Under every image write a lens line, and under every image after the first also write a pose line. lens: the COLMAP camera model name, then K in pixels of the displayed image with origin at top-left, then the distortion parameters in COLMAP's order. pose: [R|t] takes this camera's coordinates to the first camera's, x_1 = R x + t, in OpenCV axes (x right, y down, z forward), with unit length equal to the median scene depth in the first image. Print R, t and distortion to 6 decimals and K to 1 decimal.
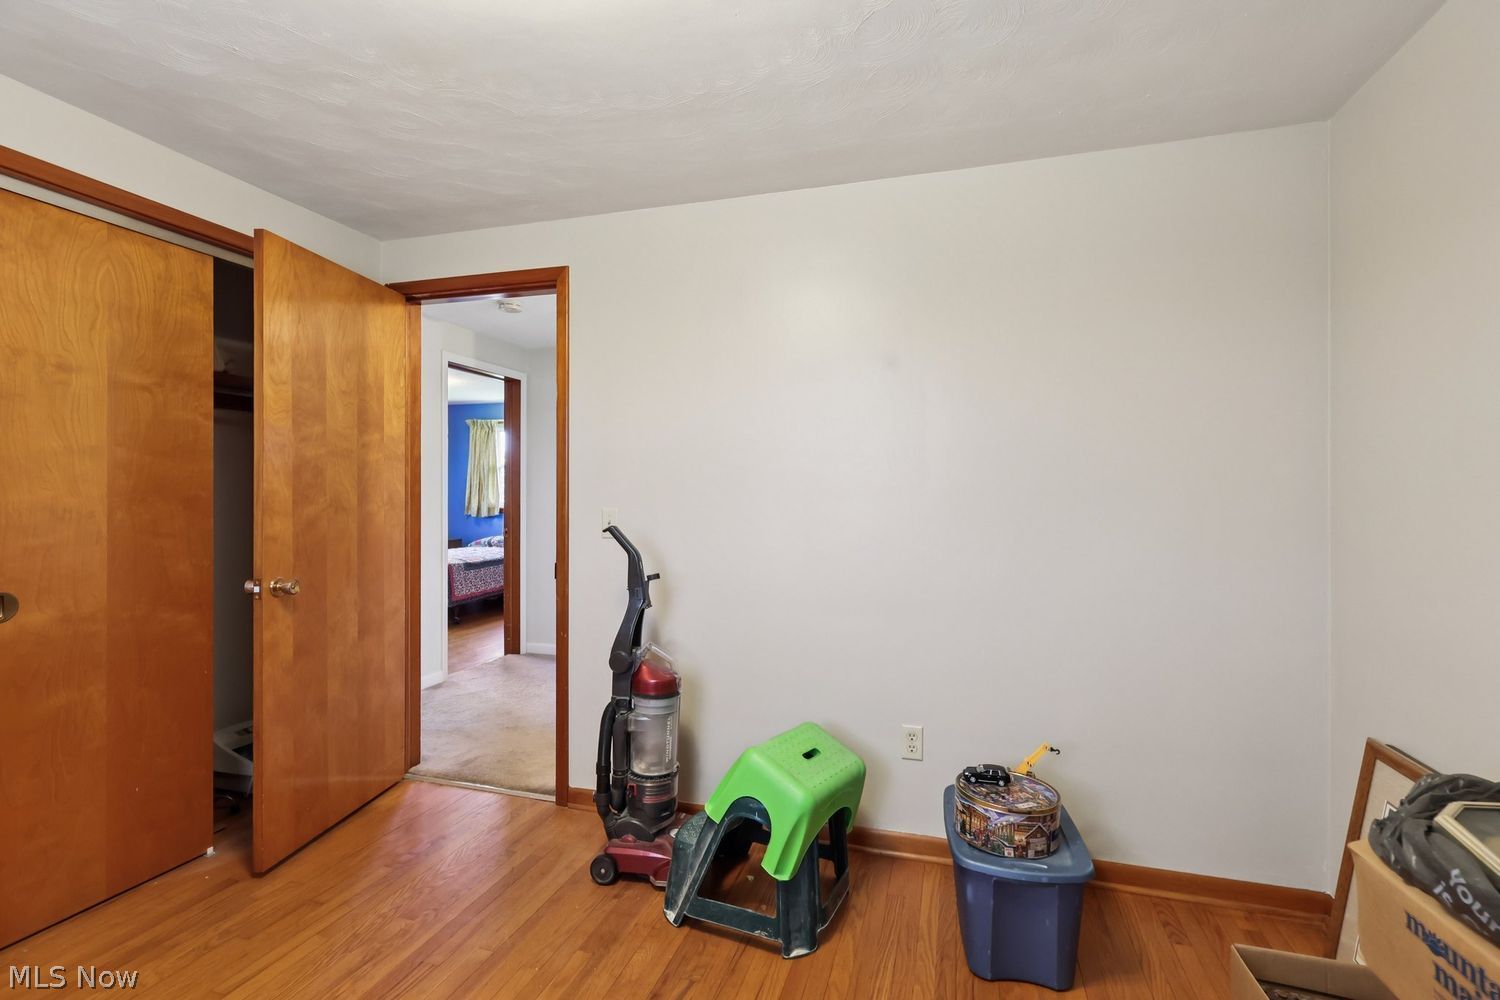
lens RADIAL K [[709.6, 0, 746.6], [0, 709.6, 500.4], [0, 0, 1]] dist [0.001647, -0.000132]
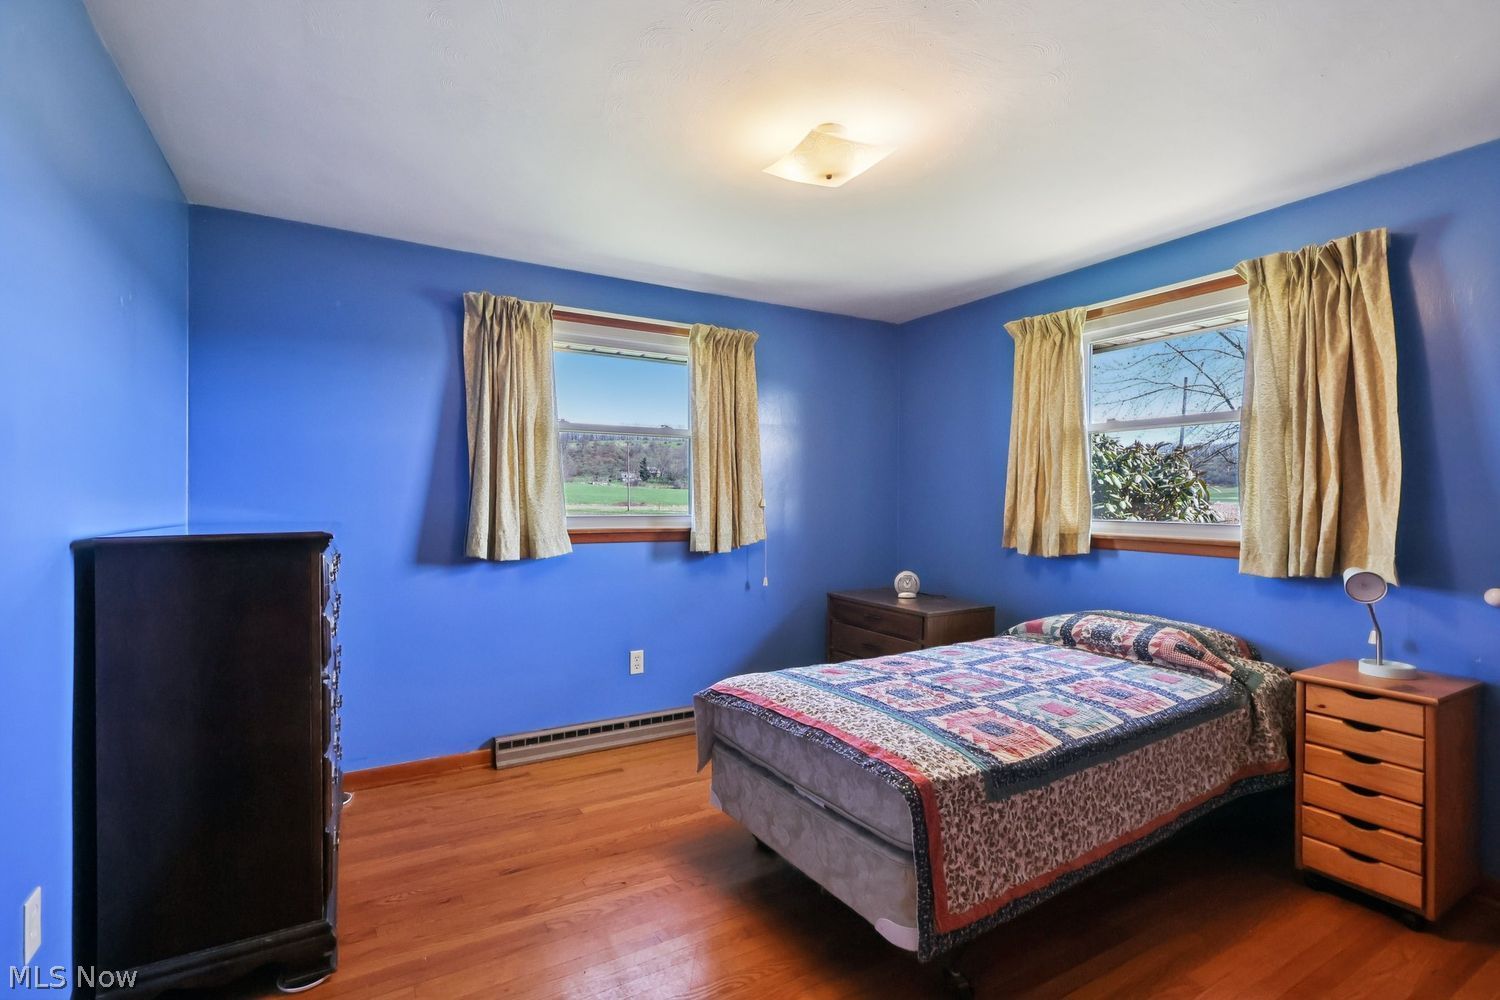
lens RADIAL K [[709.6, 0, 748.5], [0, 709.6, 500.5], [0, 0, 1]] dist [0.001647, -0.000132]
pose [[0.741870, 0.000293, -0.670543, -0.229134], [-0.005735, 0.999966, -0.005908, -0.004876], [0.670519, 0.008229, 0.741847, 0.593984]]
